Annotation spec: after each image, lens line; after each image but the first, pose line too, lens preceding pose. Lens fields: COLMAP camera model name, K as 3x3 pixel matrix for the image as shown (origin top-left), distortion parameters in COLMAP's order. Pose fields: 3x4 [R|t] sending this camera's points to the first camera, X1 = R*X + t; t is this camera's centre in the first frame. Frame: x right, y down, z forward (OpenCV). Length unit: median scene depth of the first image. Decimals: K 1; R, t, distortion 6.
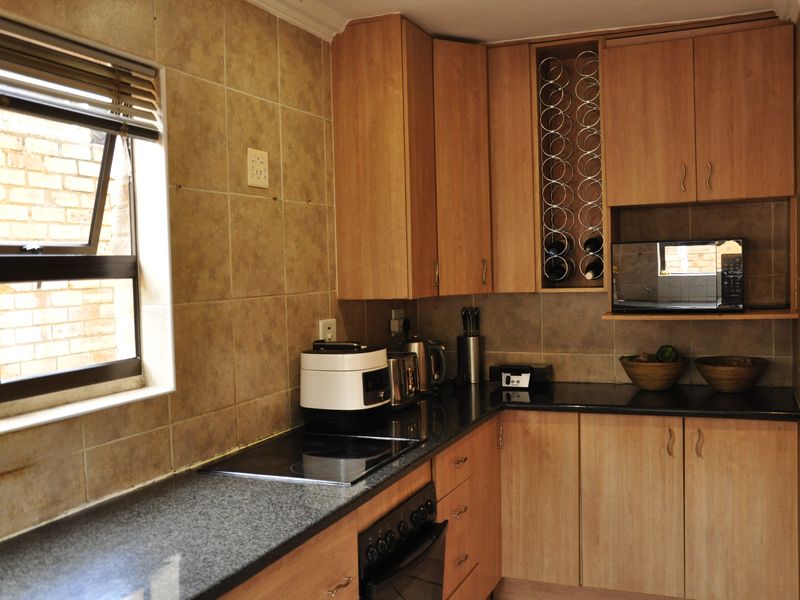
lens RADIAL K [[832.5, 0, 403.6], [0, 832.5, 300.3], [0, 0, 1]] dist [-0.036242, 0.000000]
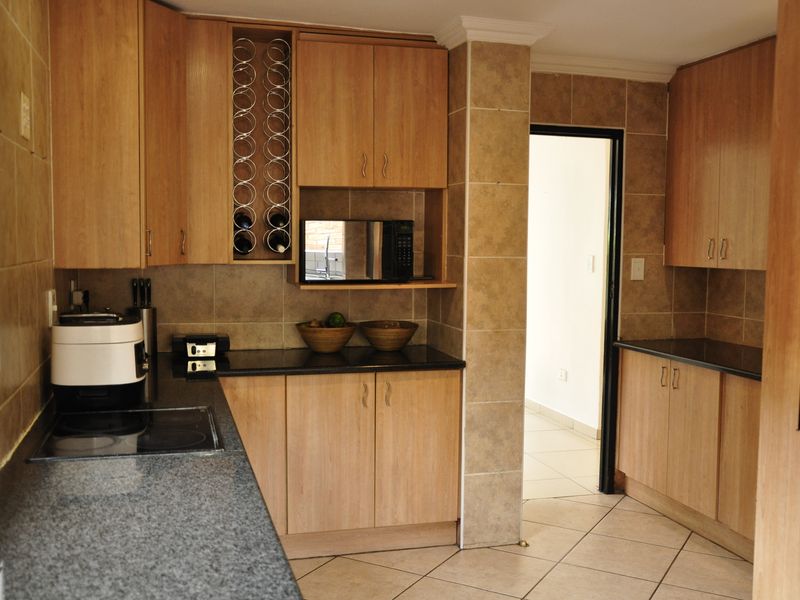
lens RADIAL K [[832.5, 0, 401.3], [0, 832.5, 300.0], [0, 0, 1]] dist [-0.036242, 0.000000]
pose [[0.788986, -0.011903, 0.614296, -0.347647], [-0.004399, 0.999677, 0.025020, 0.009647], [-0.614395, -0.022443, 0.788679, 0.055994]]
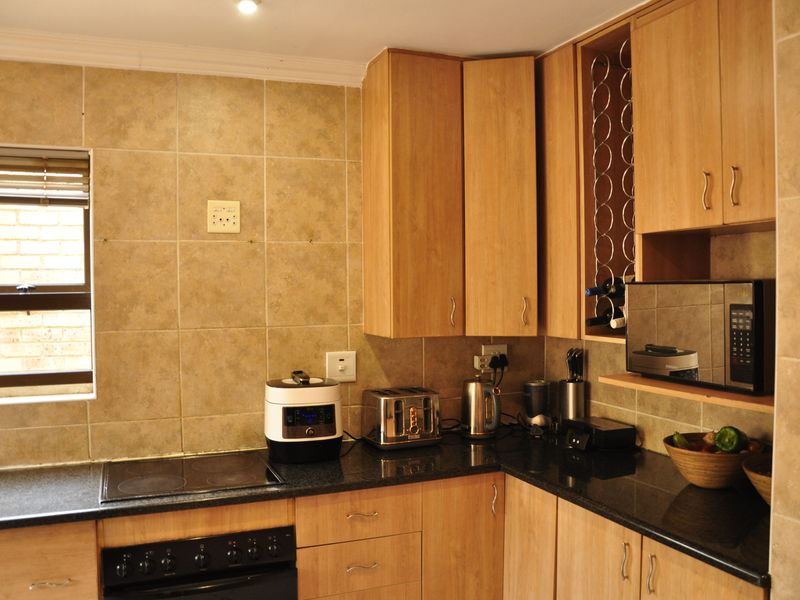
lens RADIAL K [[703.4, 0, 397.7], [0, 703.4, 304.1], [0, 0, 1]] dist [-0.125624, 0.061929]
pose [[0.697538, 0.040114, -0.715424, 0.597216], [-0.039971, 0.999055, 0.017047, -0.055403], [0.715432, 0.016705, 0.698483, 0.433614]]
